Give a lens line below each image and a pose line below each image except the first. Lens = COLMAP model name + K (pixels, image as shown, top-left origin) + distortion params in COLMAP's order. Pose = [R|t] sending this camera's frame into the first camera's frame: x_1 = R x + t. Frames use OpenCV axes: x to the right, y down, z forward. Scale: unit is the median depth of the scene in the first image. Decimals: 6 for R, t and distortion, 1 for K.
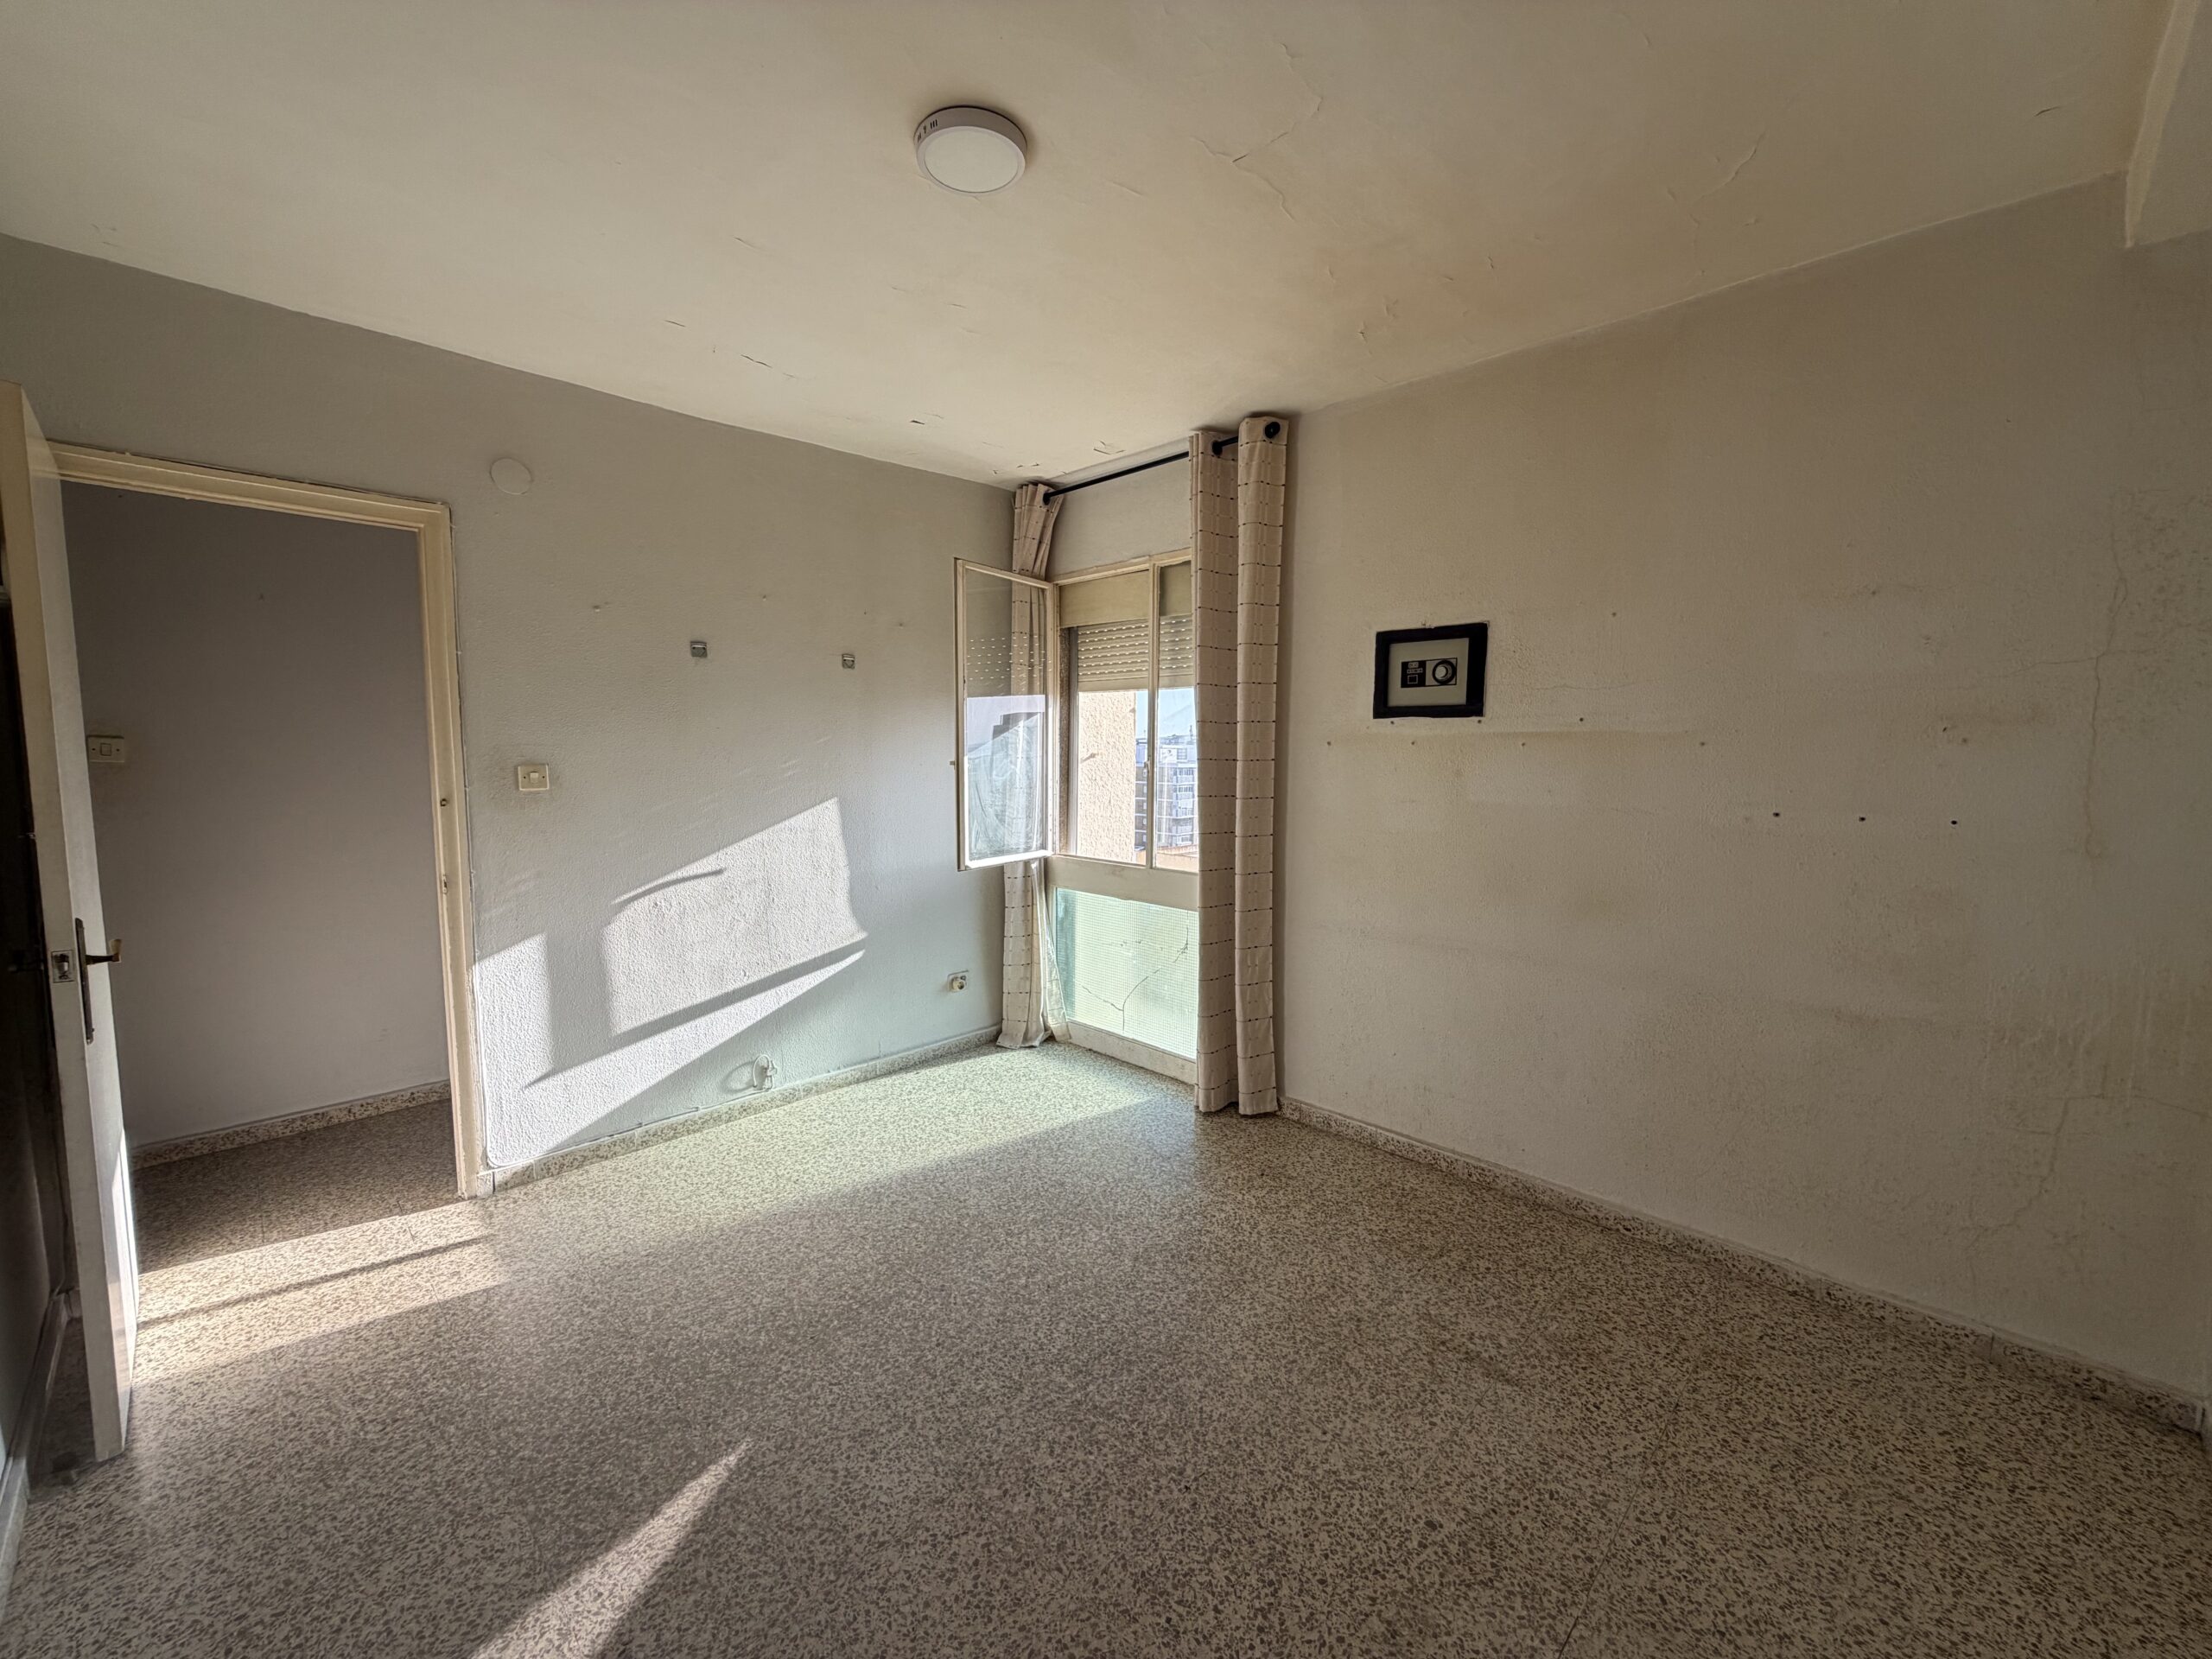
lens RADIAL K [[902.7, 0, 1106.0], [0, 902.7, 829.5], [0, 0, 1]] dist [-0.002224, -0.000478]
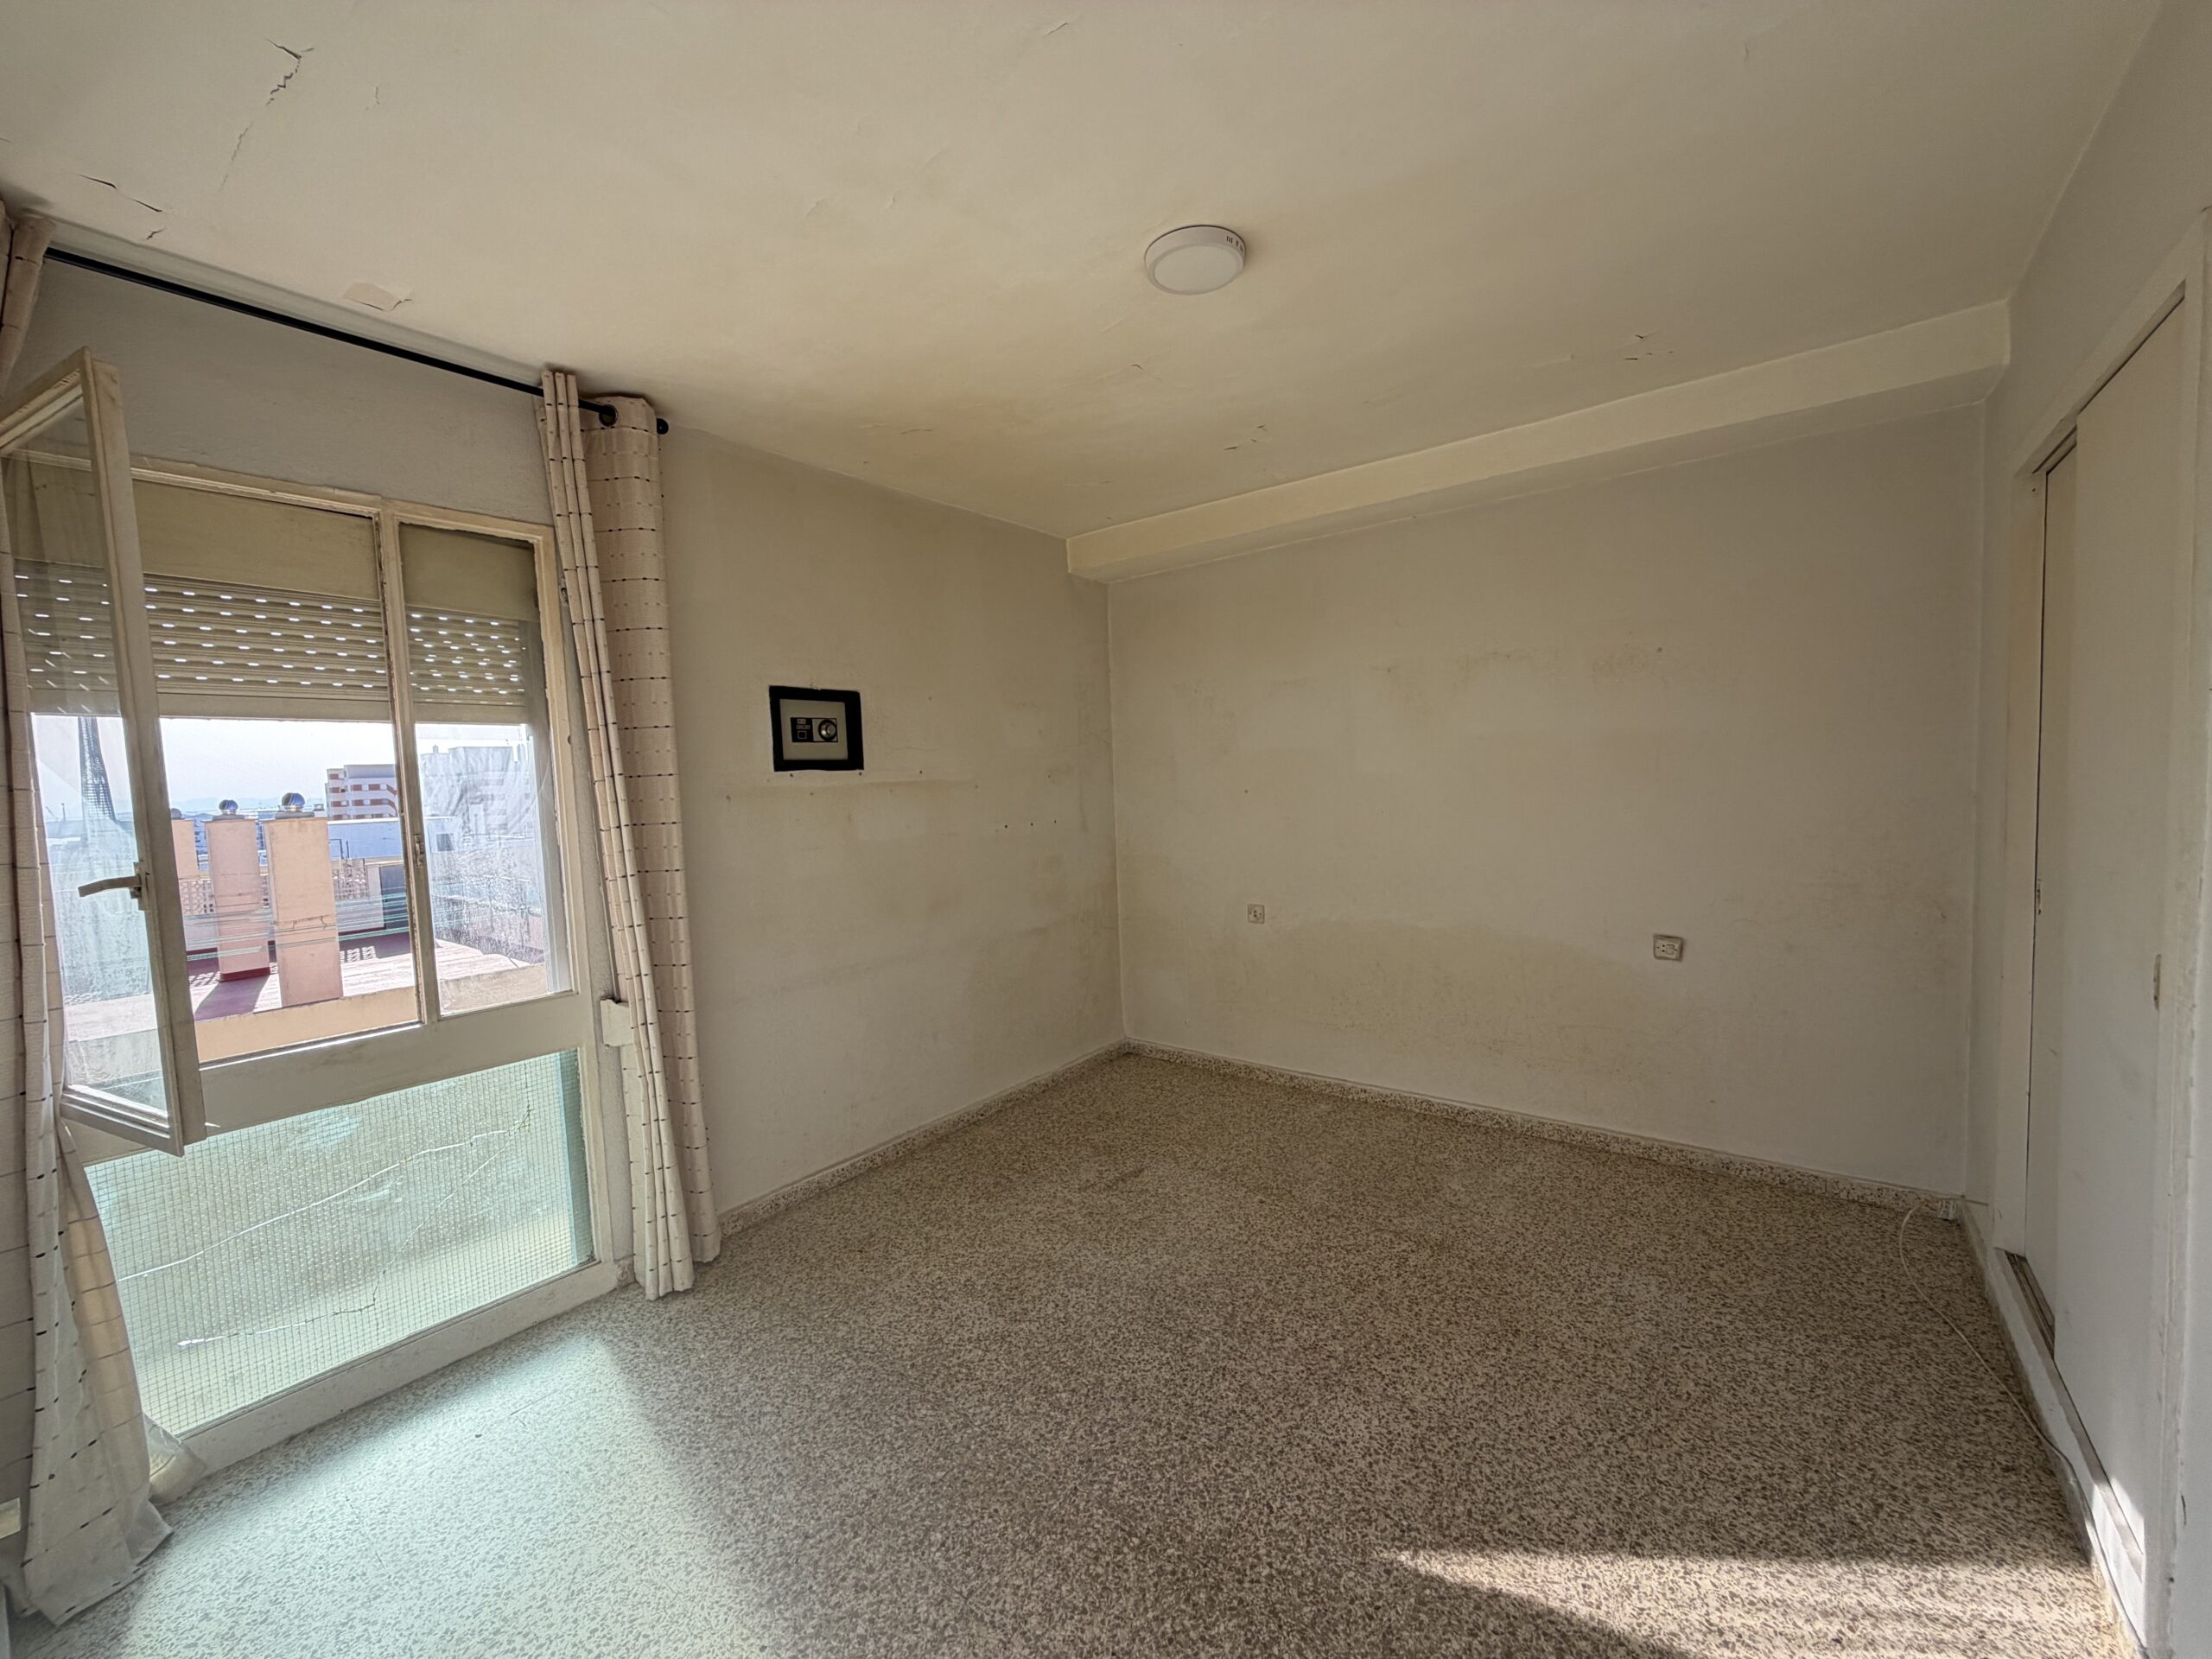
lens RADIAL K [[892.3, 0, 1106.0], [0, 892.3, 829.5], [0, 0, 1]] dist [0.001412, 0.000024]
pose [[-0.137935, -0.056716, 0.988816, -1.016252], [0.130149, 0.988664, 0.074862, -0.119522], [-0.981853, 0.139019, -0.128990, 1.081411]]
